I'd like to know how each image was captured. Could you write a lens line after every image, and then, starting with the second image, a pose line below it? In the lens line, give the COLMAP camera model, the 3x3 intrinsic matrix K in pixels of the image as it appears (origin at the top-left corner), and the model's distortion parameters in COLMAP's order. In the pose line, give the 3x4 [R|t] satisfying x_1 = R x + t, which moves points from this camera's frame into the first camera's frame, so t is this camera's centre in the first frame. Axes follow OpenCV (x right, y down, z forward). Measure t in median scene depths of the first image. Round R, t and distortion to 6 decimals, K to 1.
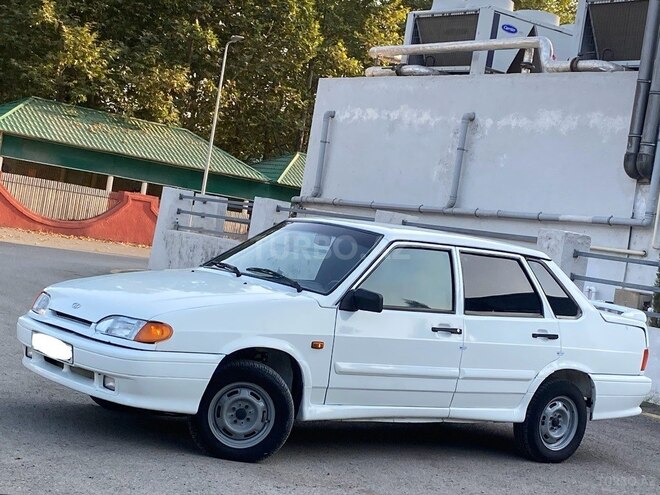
lens RADIAL K [[1384.5, 0, 330.0], [0, 1384.5, 247.5], [0, 0, 1]] dist [0.108499, -0.066010]
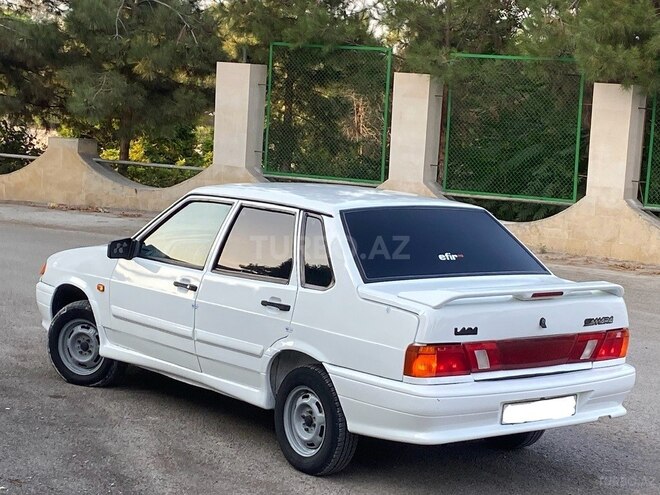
lens RADIAL K [[1424.5, 0, 330.0], [0, 1424.5, 247.5], [0, 0, 1]] dist [0.114500, -0.014304]
pose [[0.052840, -0.033017, -0.998057, 0.965238], [-0.076000, 0.996422, -0.036986, 0.056864], [0.995707, 0.077807, 0.050142, 0.959489]]
